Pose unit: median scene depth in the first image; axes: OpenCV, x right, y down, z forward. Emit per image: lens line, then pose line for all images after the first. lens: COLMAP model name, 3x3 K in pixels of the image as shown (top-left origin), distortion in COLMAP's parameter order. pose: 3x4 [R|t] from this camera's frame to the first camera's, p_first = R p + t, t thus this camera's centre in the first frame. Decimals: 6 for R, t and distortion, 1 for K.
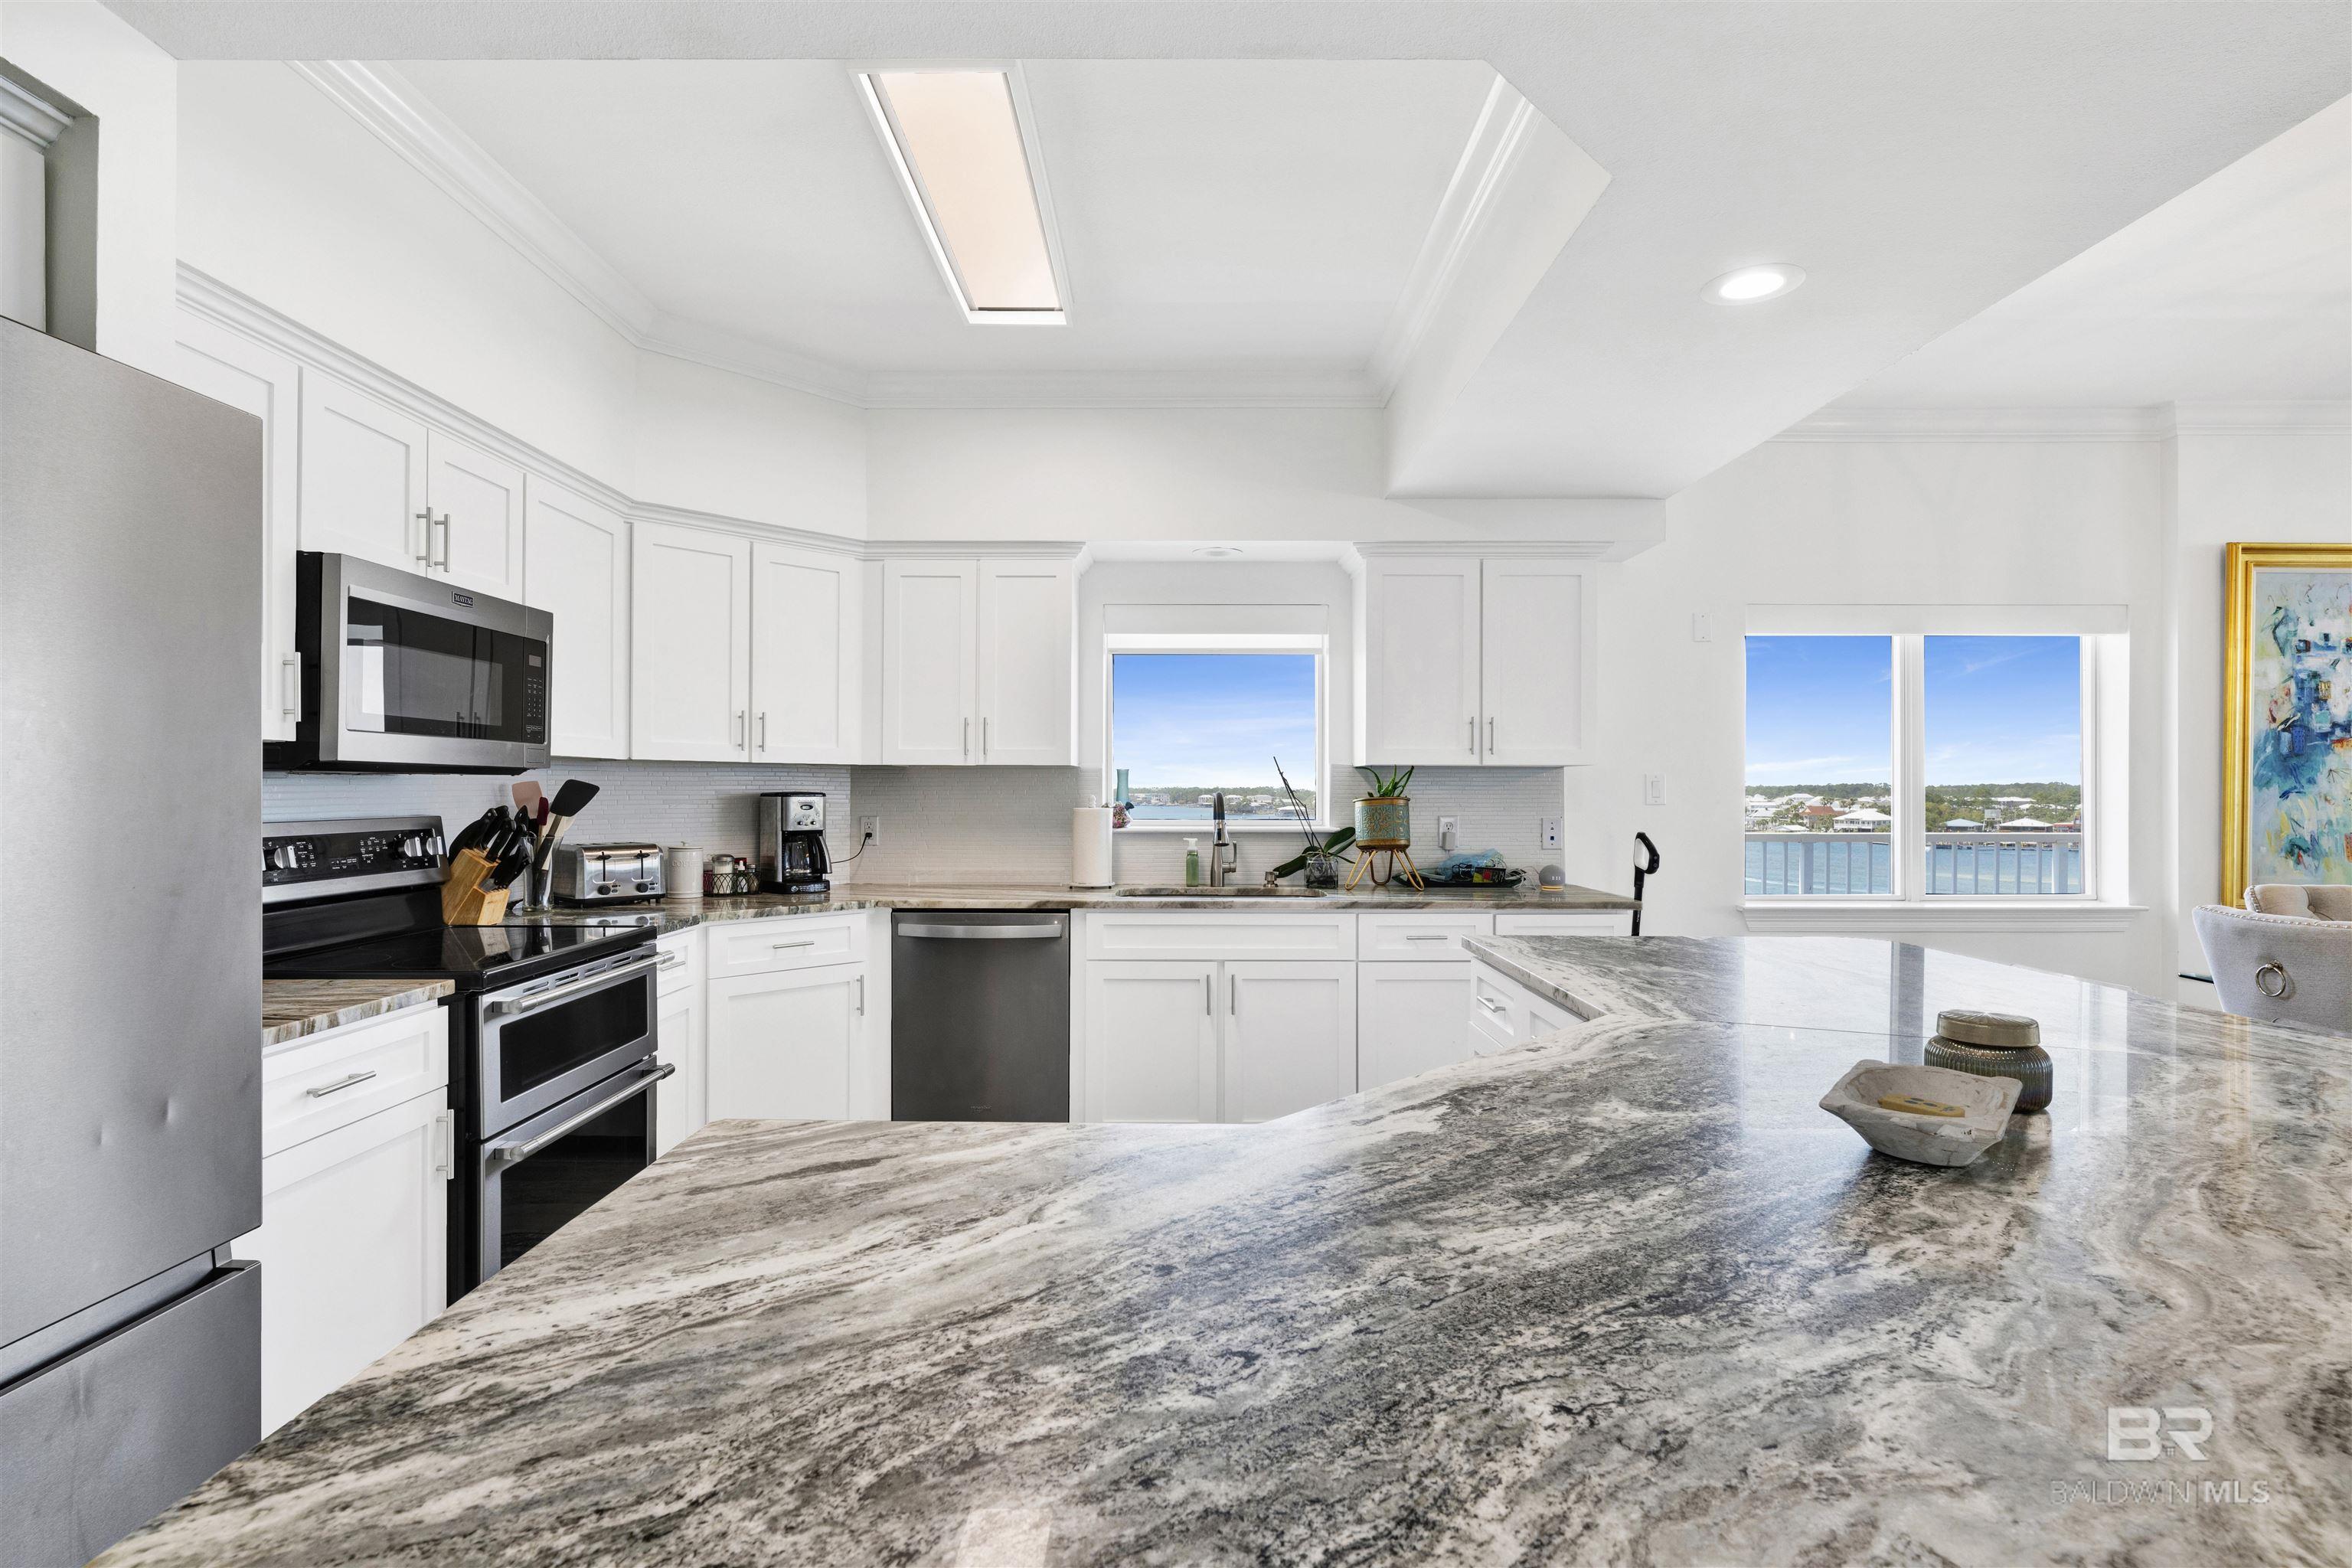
lens RADIAL K [[1128.2, 0, 1176.0], [0, 1128.2, 784.0], [0, 0, 1]] dist [-0.001043, -0.000124]
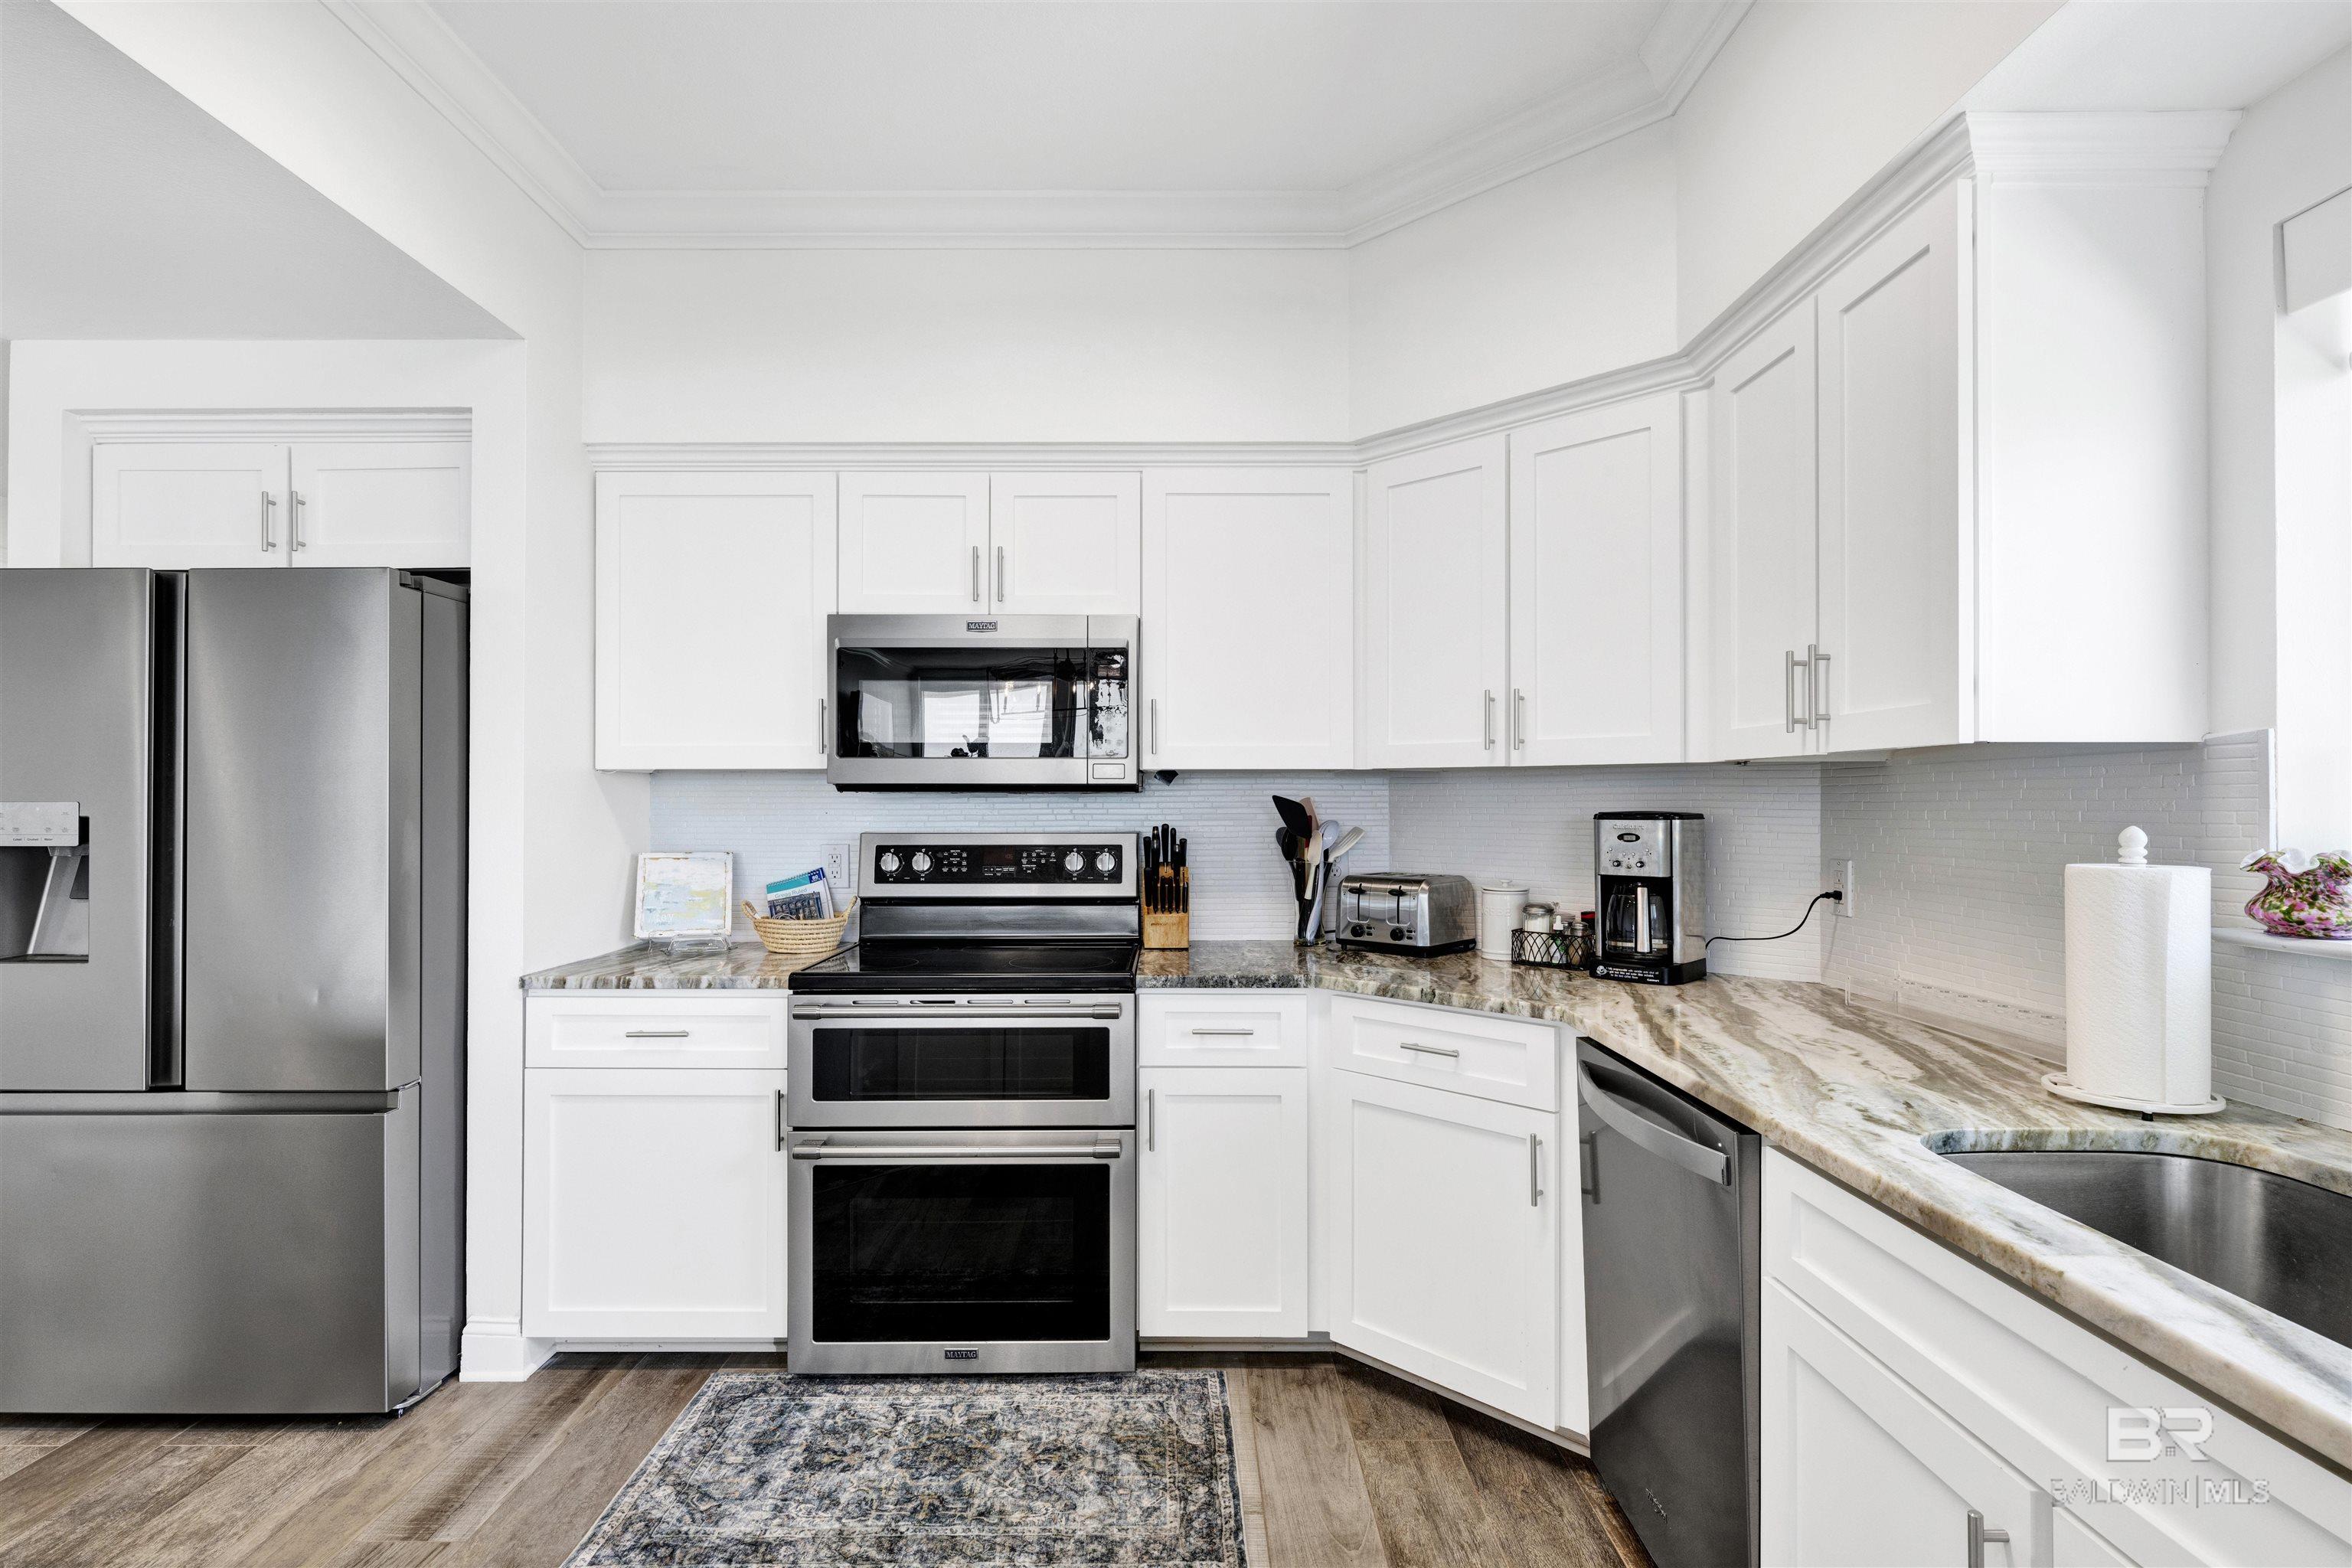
lens RADIAL K [[1151.0, 0, 1155.6], [0, 1151.0, 791.2], [0, 0, 1]] dist [-0.003653, -0.000567]
pose [[-0.003362, -0.011217, -0.999931, 0.268321], [0.004792, 0.999925, -0.011233, 0.001734], [0.999983, -0.004830, -0.003308, 0.717624]]
